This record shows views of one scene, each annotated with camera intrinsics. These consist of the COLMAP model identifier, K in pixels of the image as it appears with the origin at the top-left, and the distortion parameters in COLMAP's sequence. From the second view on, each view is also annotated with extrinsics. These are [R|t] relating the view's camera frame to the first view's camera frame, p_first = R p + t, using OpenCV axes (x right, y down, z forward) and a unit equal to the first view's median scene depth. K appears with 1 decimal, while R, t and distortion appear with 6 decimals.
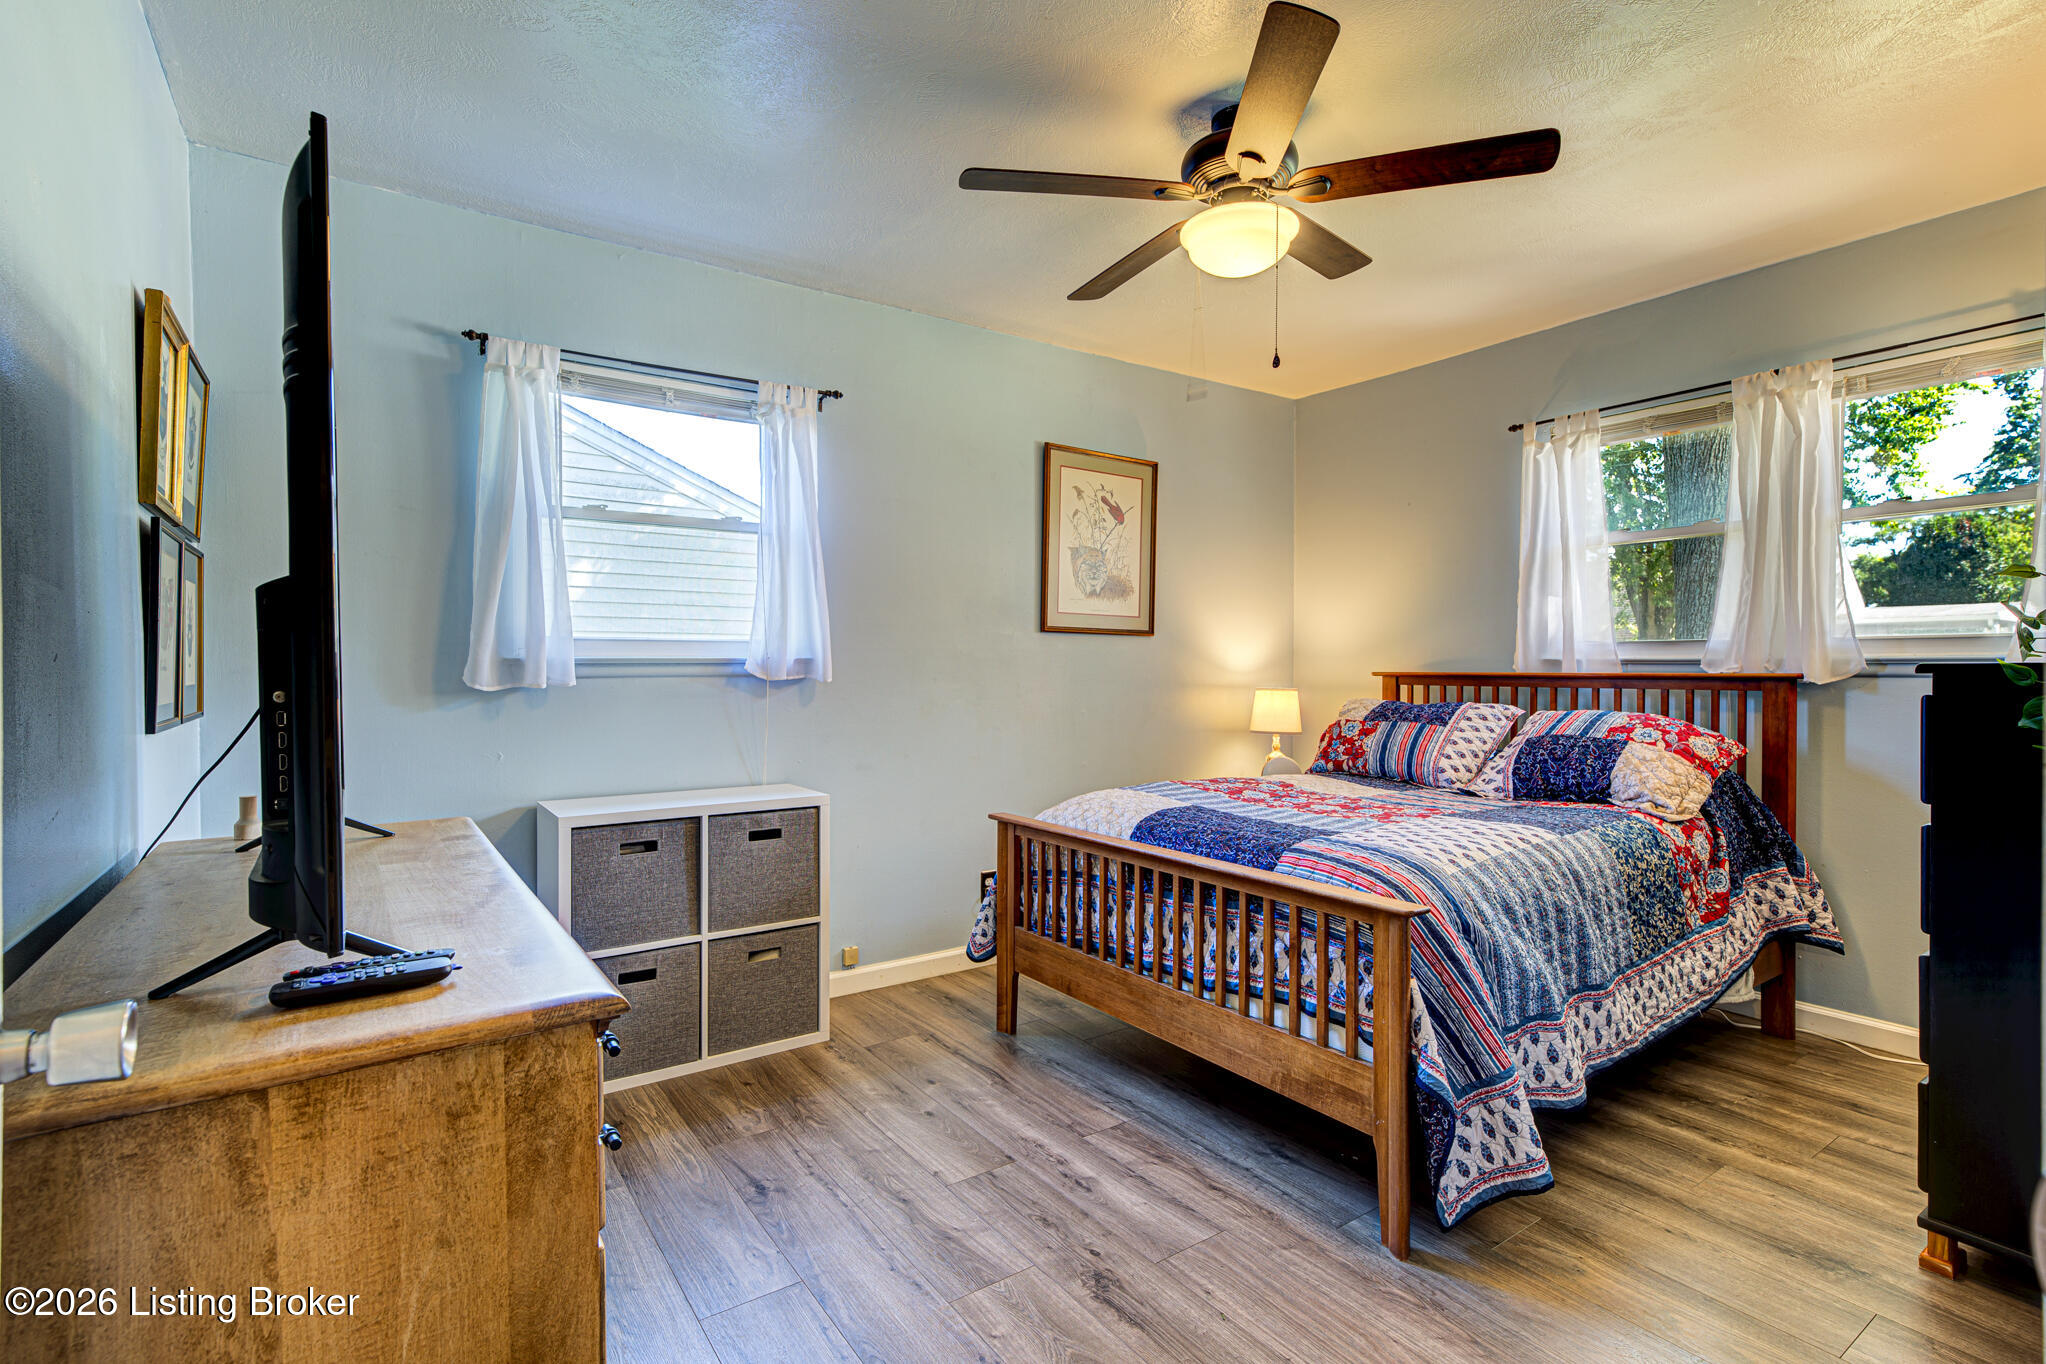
lens RADIAL K [[969.2, 0, 1027.8], [0, 969.2, 676.9], [0, 0, 1]] dist [0.014433, -0.001823]
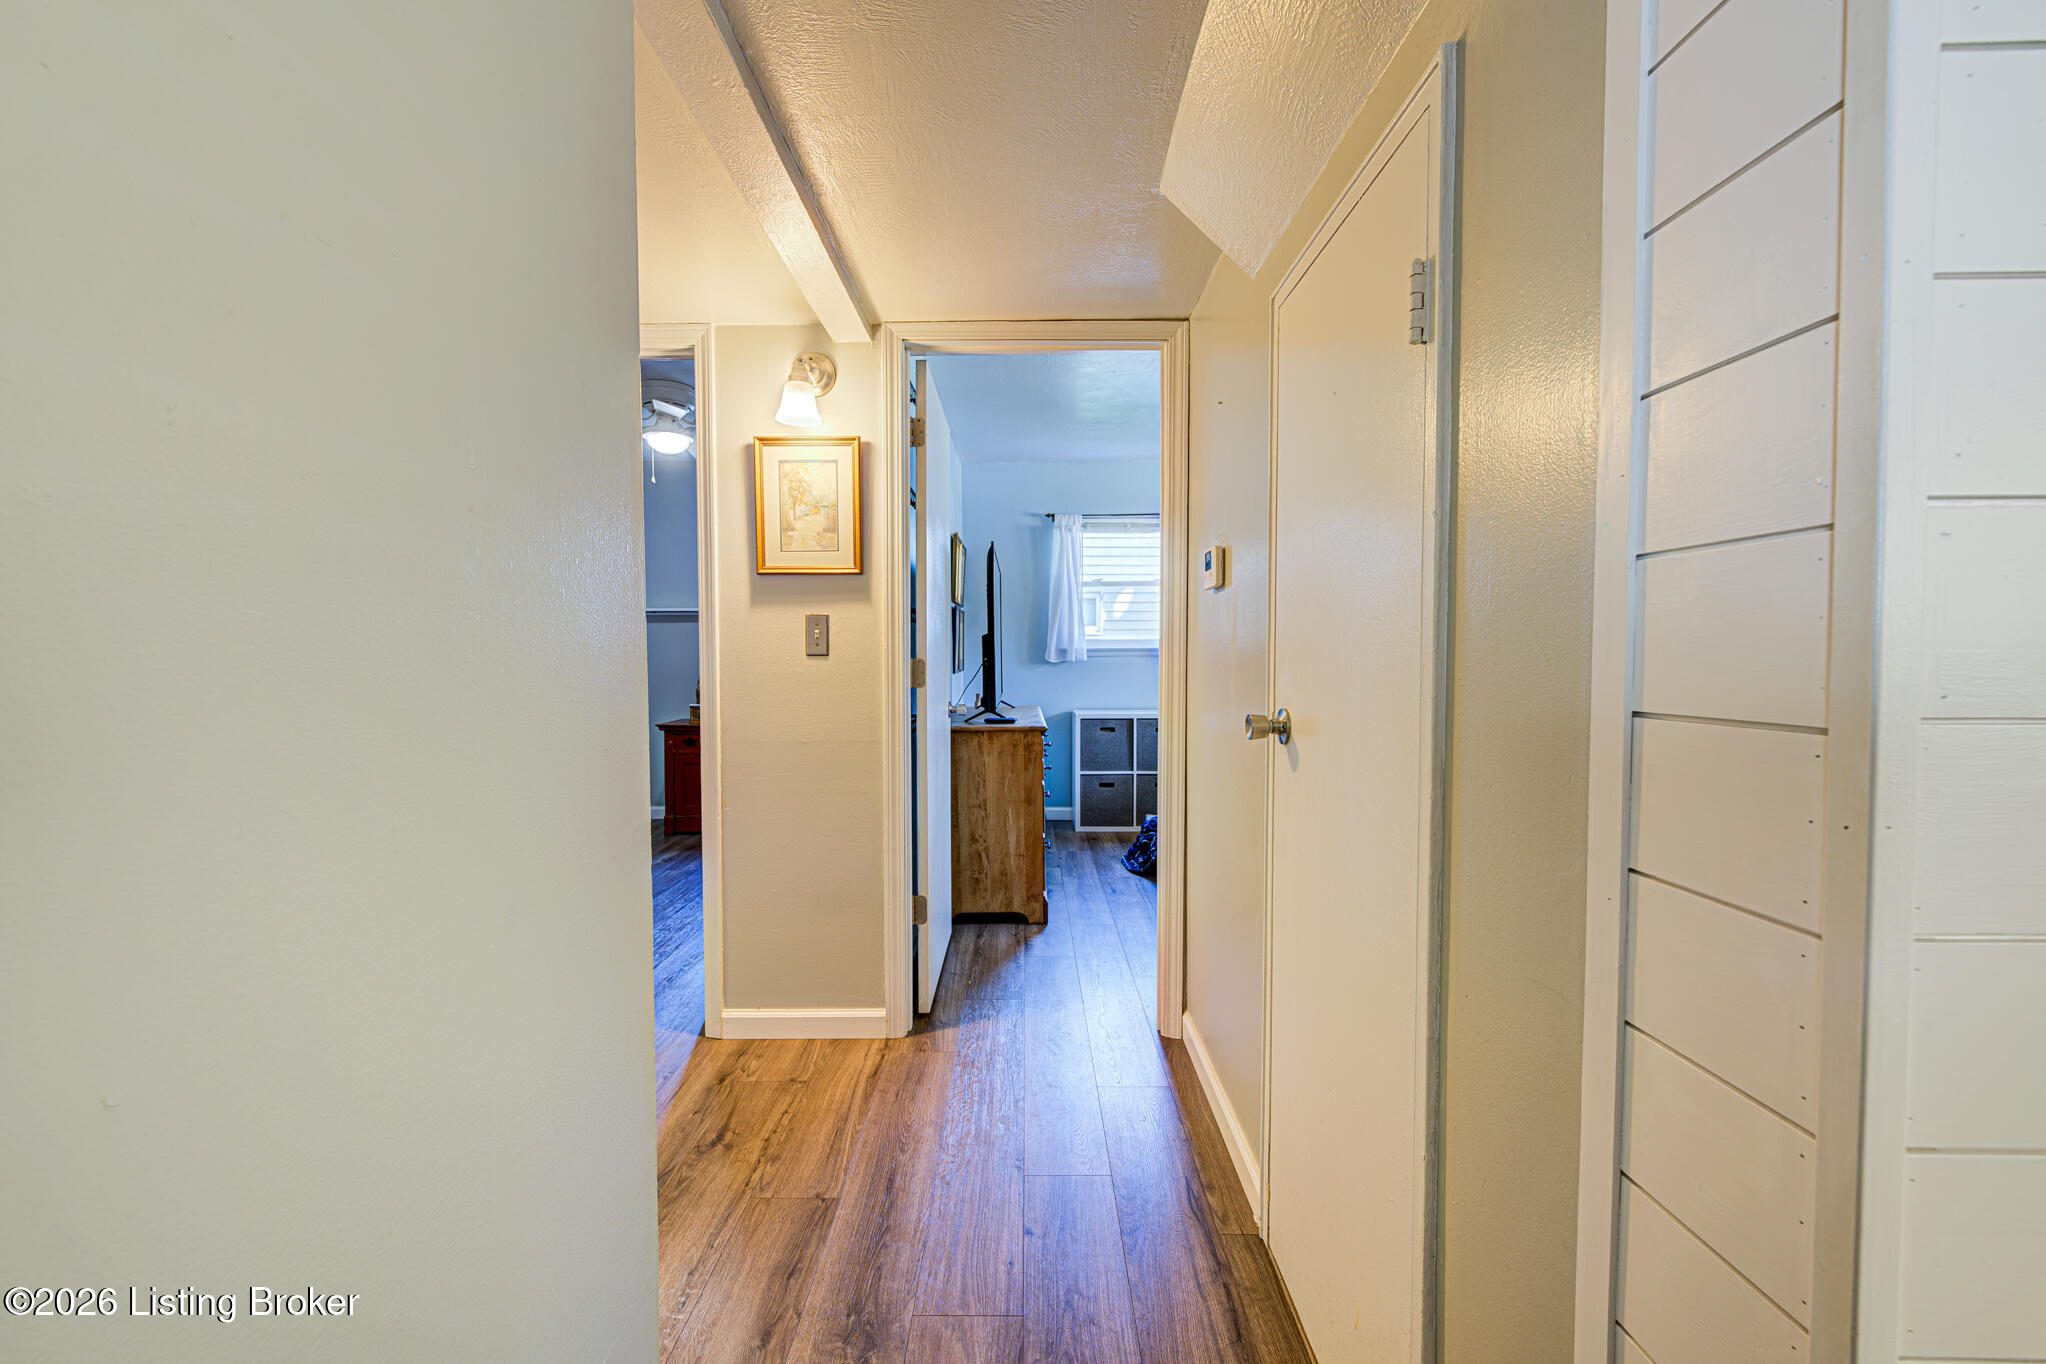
lens RADIAL K [[812.8, 0, 1044.0], [0, 812.8, 671.3], [0, 0, 1]] dist [0.001521, 0.000251]
pose [[0.835825, 0.012981, -0.548843, 0.555063], [-0.004941, 0.999858, 0.016124, 0.005077], [0.548974, -0.010765, 0.835770, -0.727585]]
